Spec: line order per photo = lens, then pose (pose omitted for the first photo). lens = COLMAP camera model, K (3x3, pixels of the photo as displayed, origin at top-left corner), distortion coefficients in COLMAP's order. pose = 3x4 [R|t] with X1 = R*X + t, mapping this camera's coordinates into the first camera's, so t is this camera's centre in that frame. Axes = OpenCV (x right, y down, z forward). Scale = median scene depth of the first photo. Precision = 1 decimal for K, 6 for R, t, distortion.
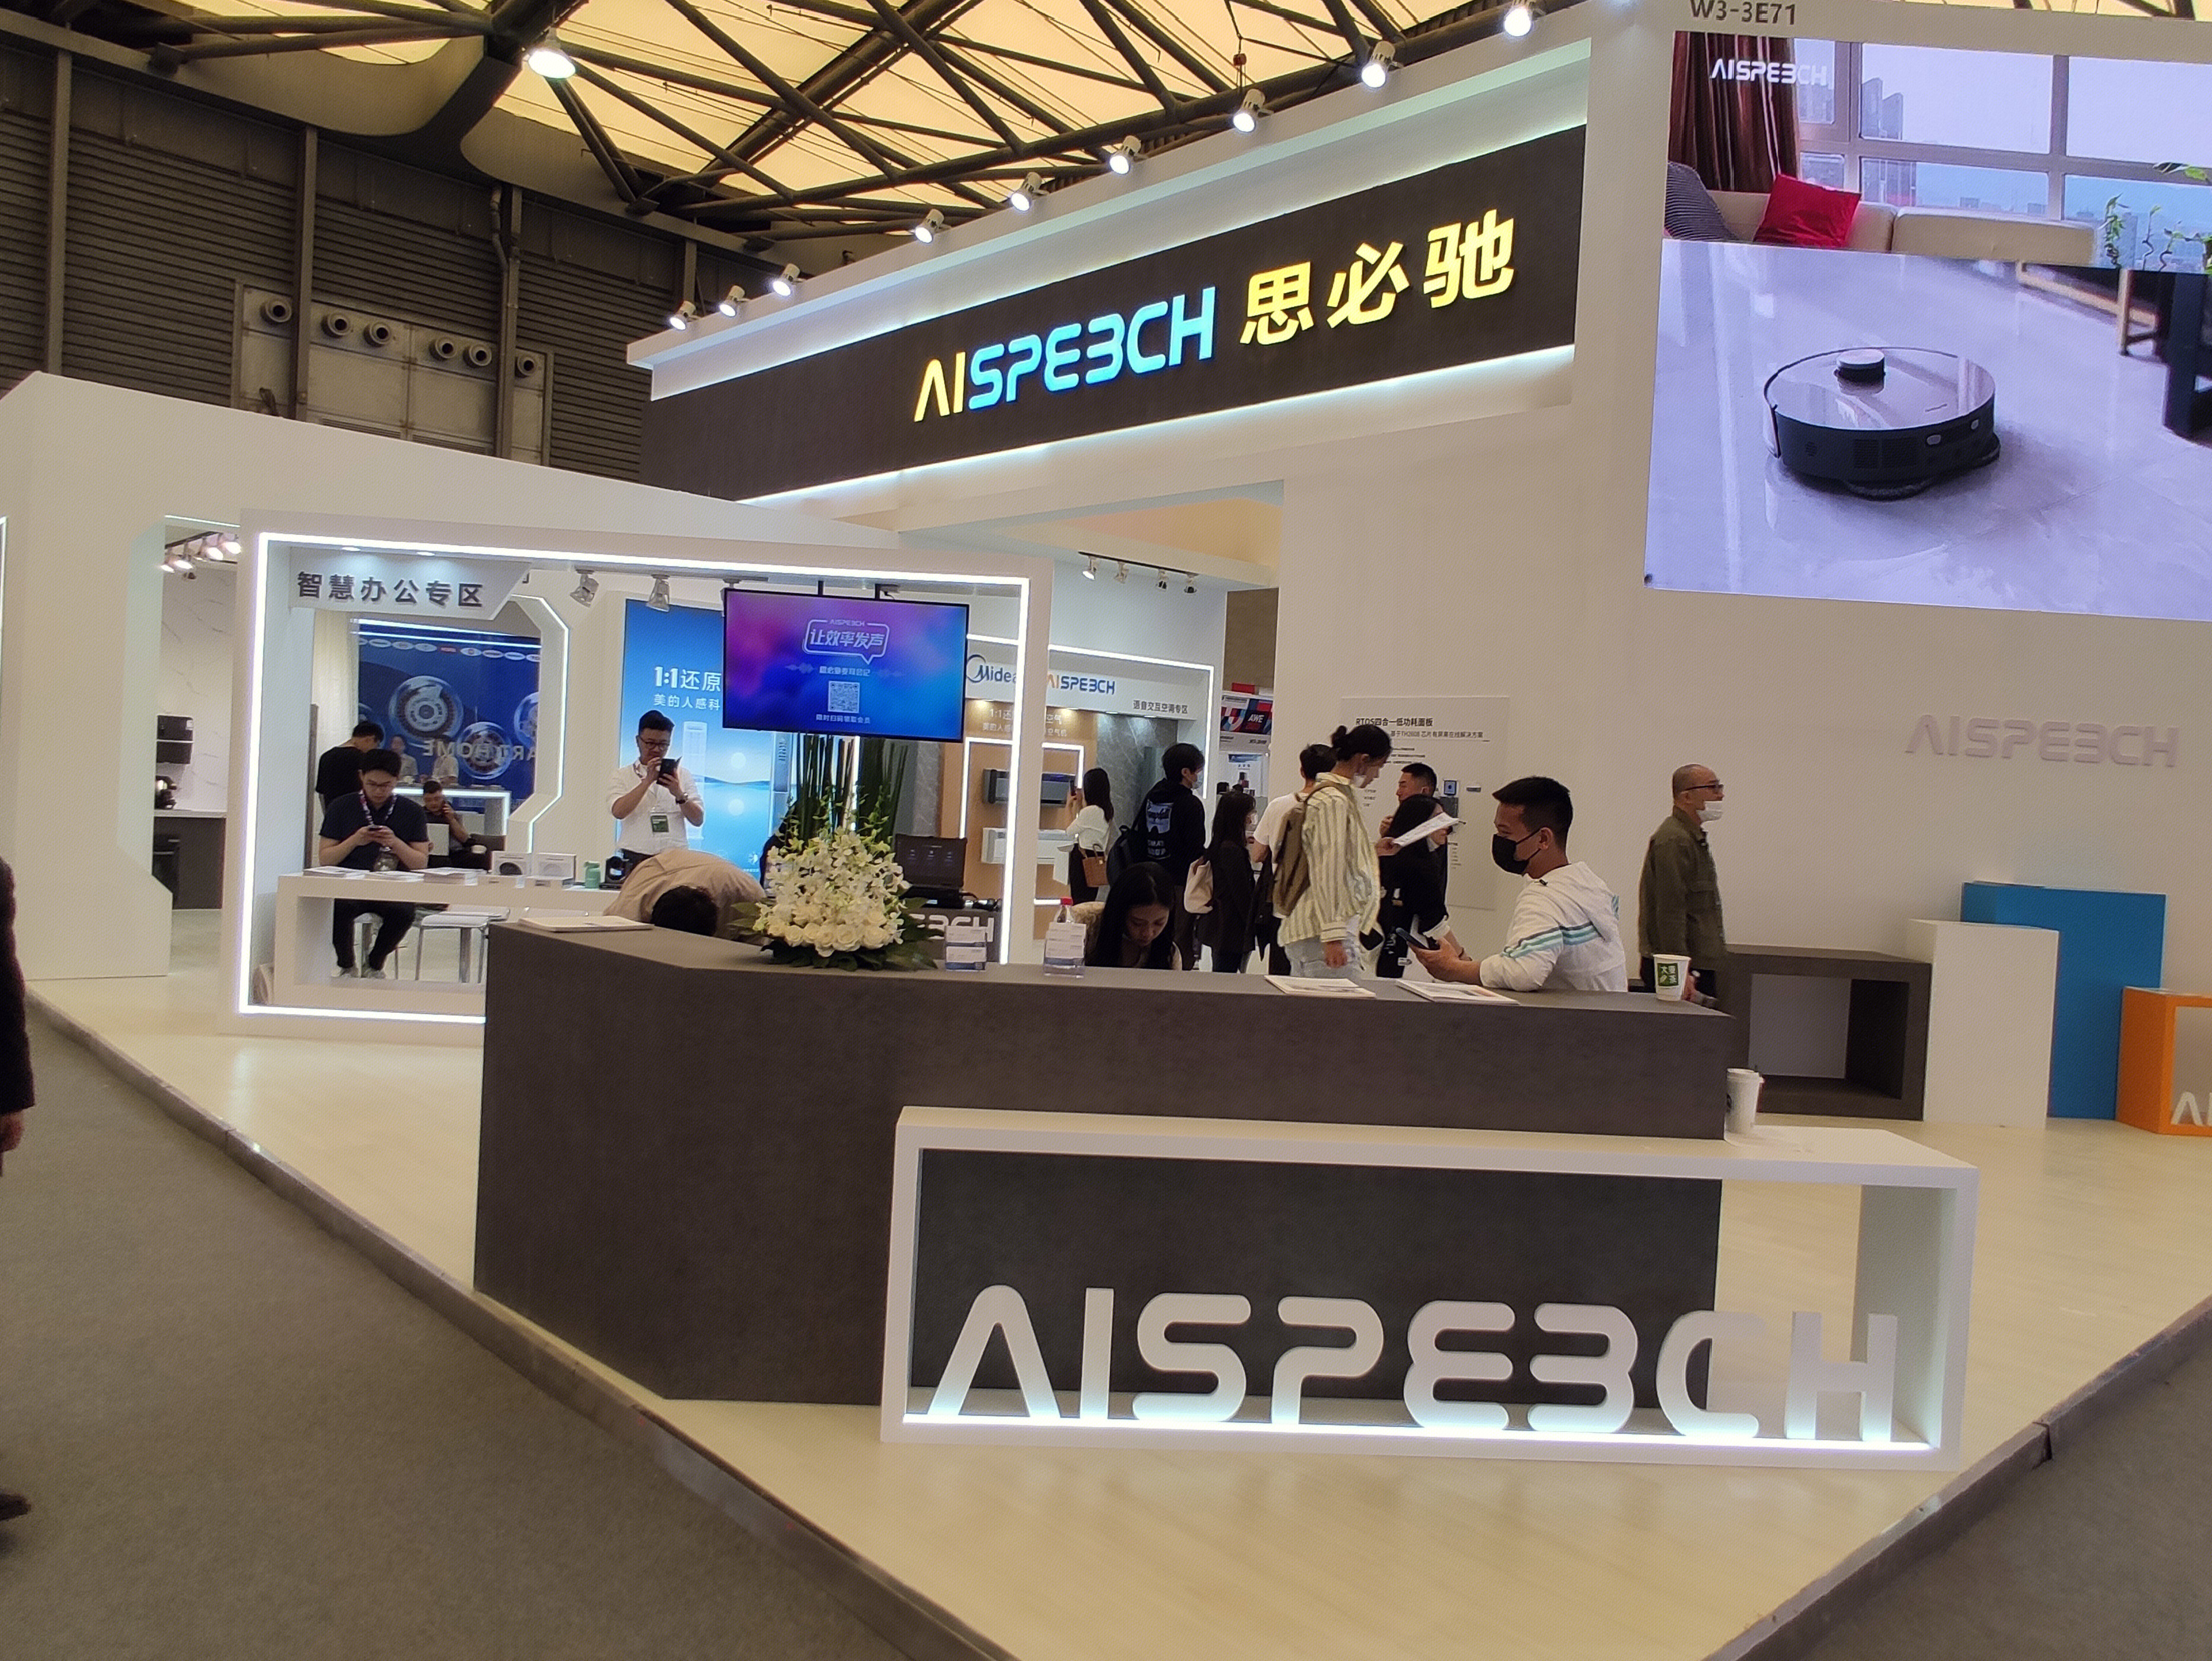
lens RADIAL K [[1576.8, 0, 1113.5], [0, 1576.8, 806.4], [0, 0, 1]] dist [-0.002838, -0.004810]
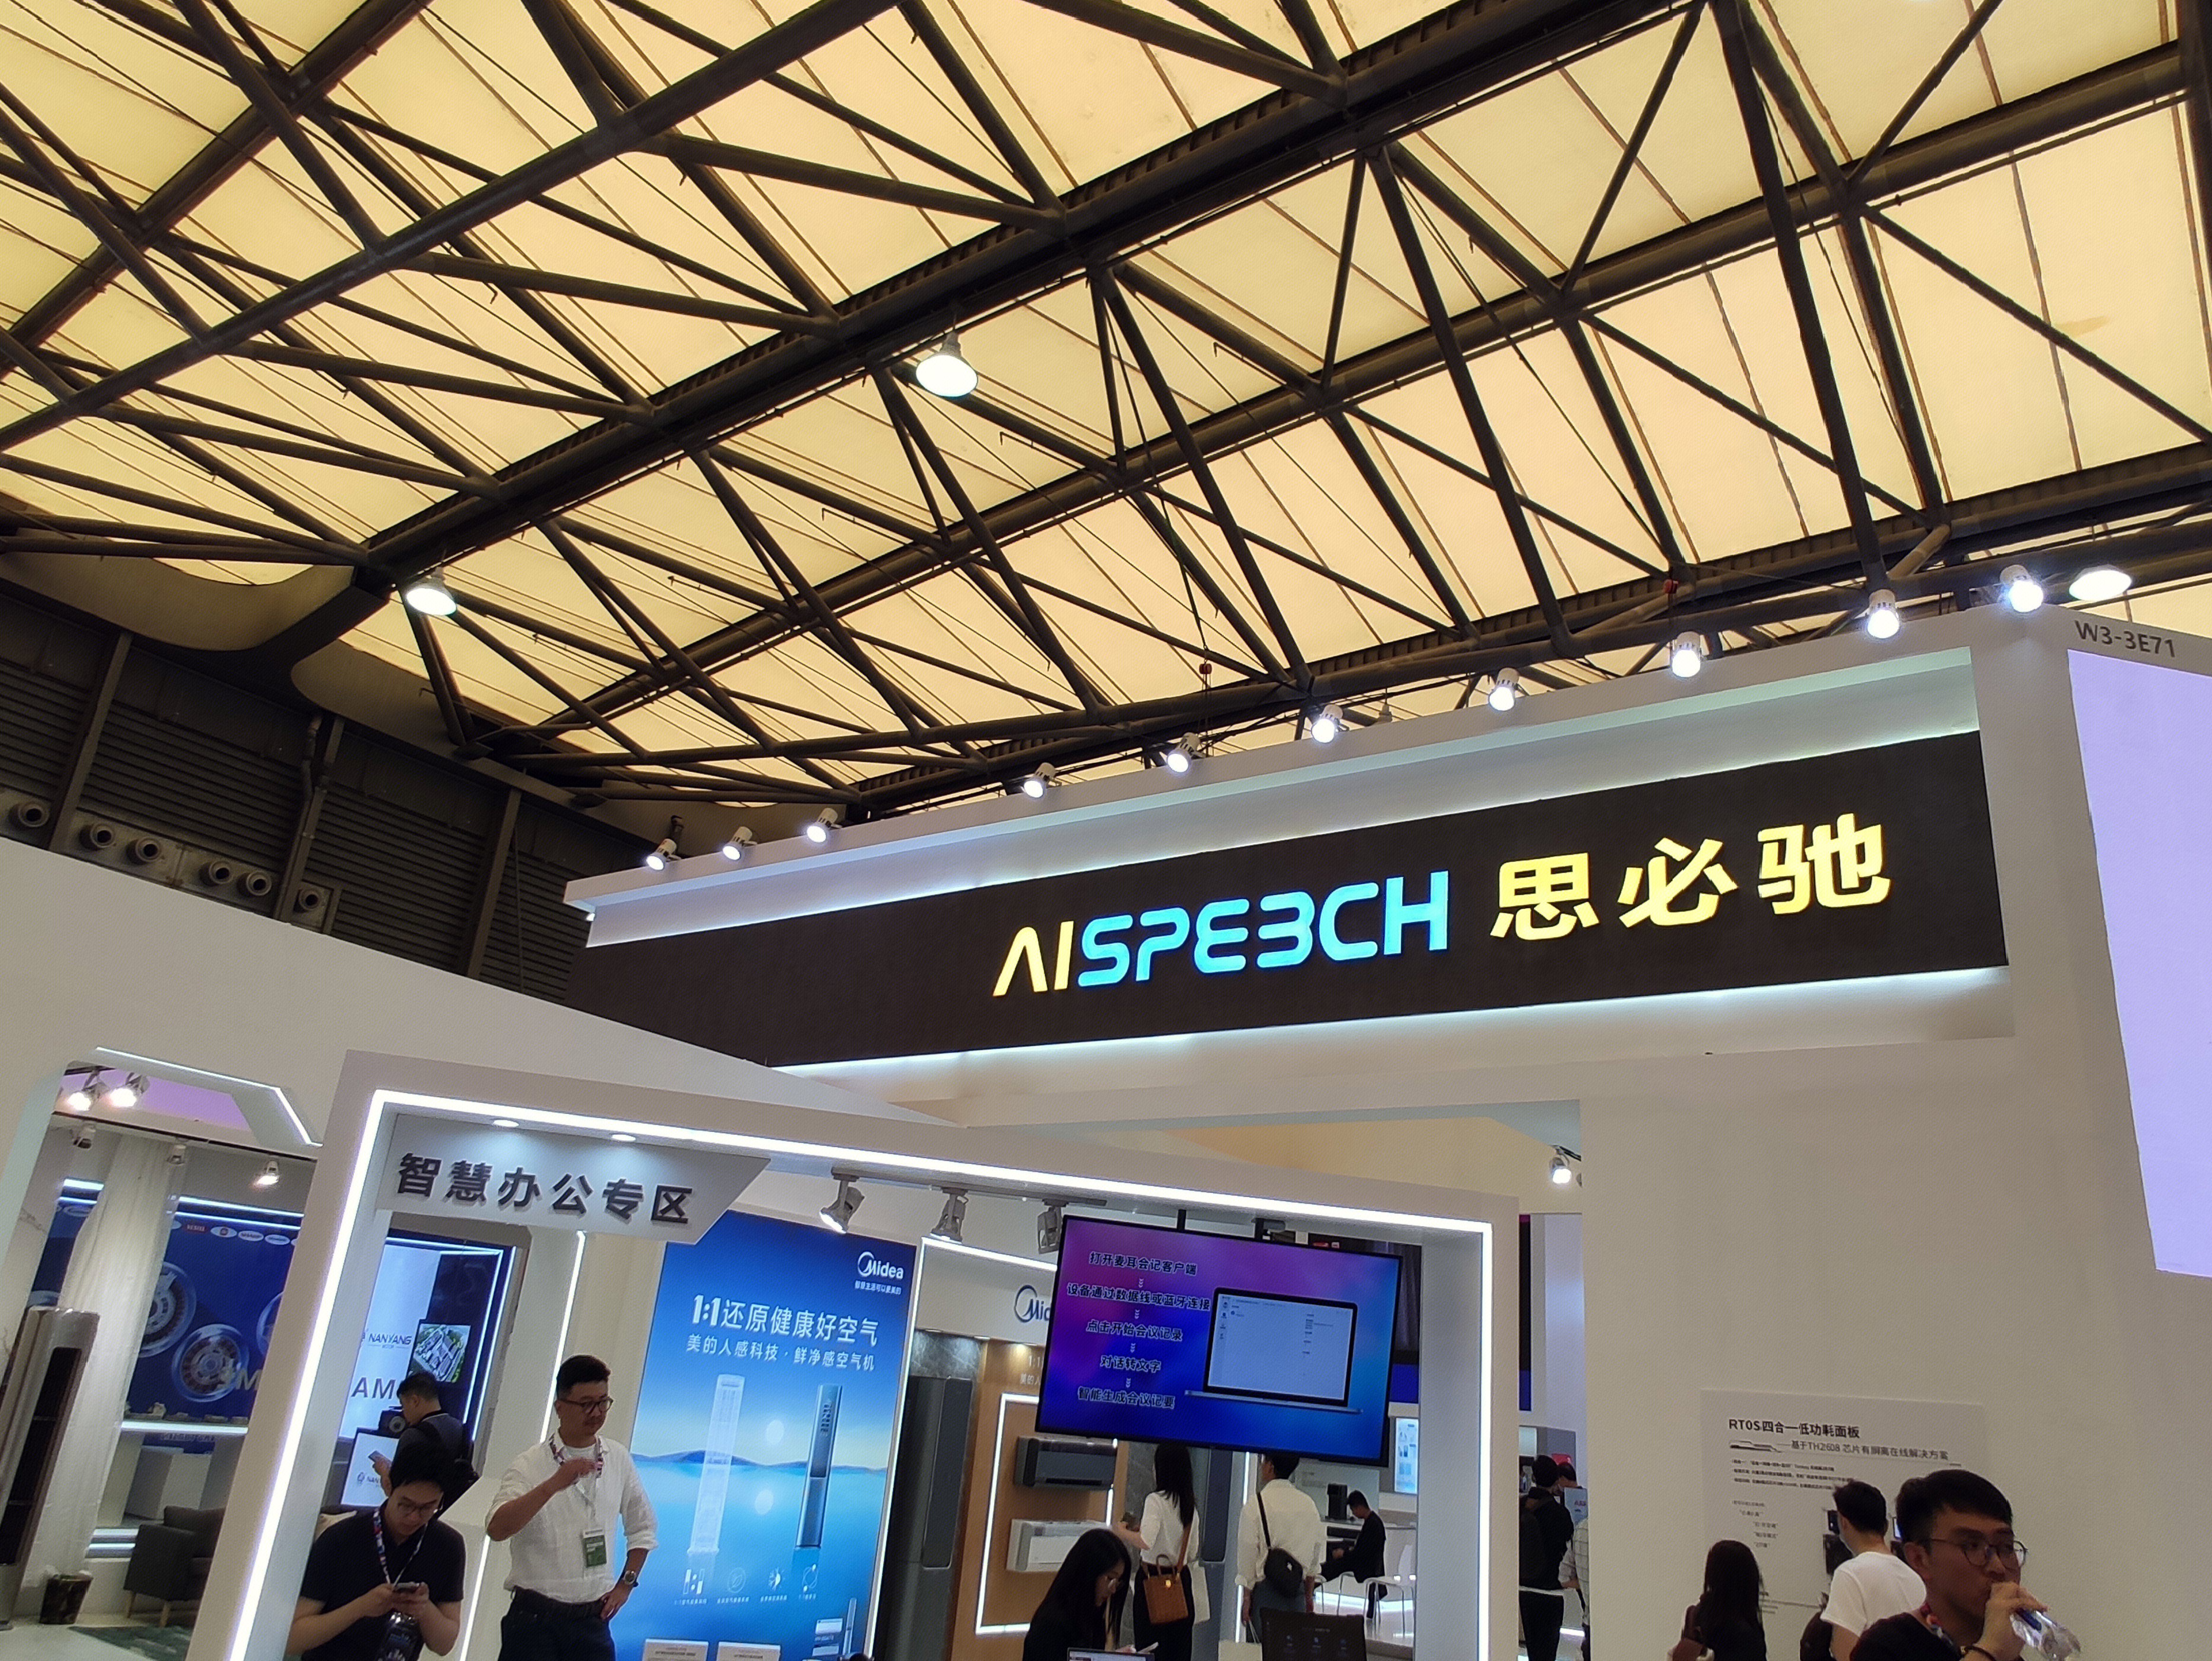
lens RADIAL K [[1576.8, 0, 1113.5], [0, 1576.8, 806.4], [0, 0, 1]] dist [-0.002838, -0.004810]
pose [[0.980345, 0.096553, 0.172048, -0.251139], [-0.027140, 0.929768, -0.367143, -0.036899], [-0.195413, 0.355258, 0.914115, 0.214952]]
